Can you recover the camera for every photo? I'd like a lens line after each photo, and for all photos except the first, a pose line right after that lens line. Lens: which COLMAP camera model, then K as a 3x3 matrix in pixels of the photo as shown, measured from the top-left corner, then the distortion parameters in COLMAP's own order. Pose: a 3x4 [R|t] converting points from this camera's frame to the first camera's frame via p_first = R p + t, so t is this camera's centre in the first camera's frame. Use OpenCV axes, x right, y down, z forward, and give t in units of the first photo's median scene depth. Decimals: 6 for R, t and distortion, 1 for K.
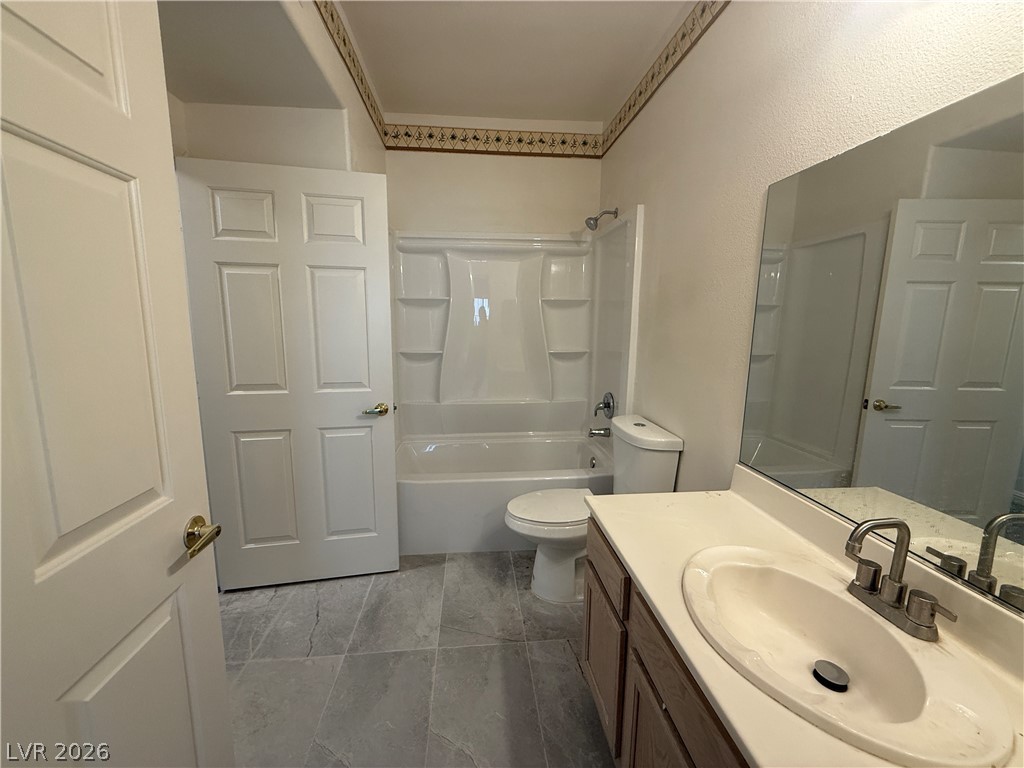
lens RADIAL K [[407.9, 0, 509.8], [0, 407.9, 385.1], [0, 0, 1]] dist [0.001029, 0.000310]
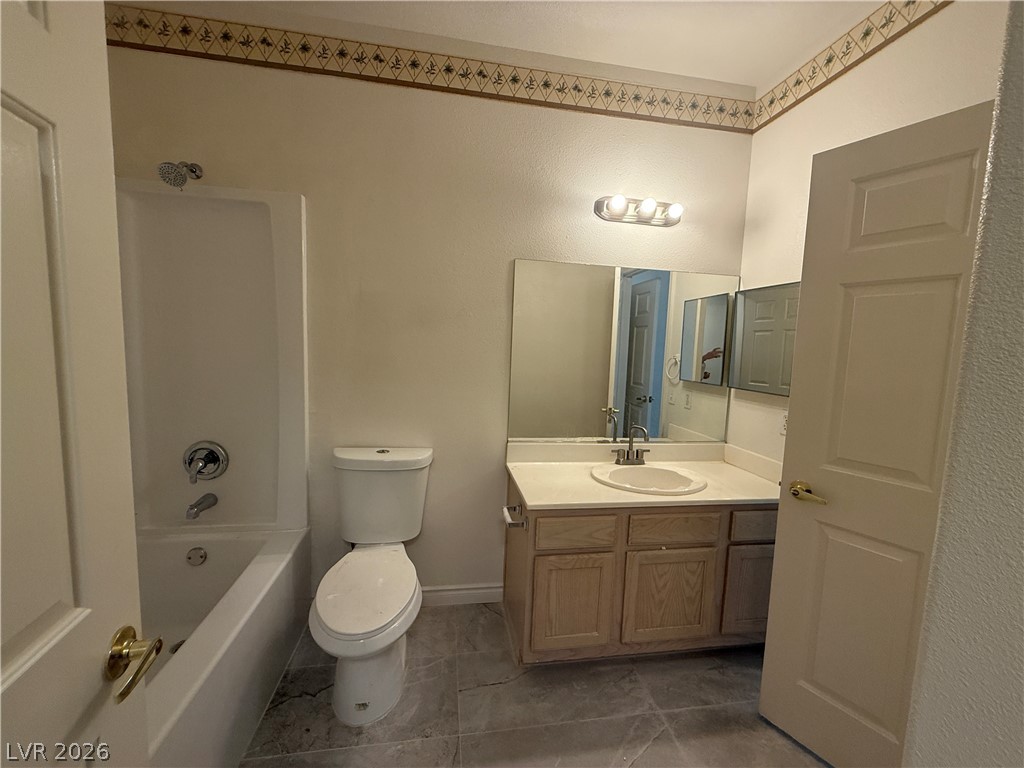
lens RADIAL K [[407.9, 0, 509.8], [0, 407.9, 385.1], [0, 0, 1]] dist [0.001029, 0.000310]
pose [[-0.066062, -0.108069, 0.991946, -0.770999], [0.117856, 0.986314, 0.115305, -0.160146], [-0.990831, 0.124524, -0.052421, 0.936110]]
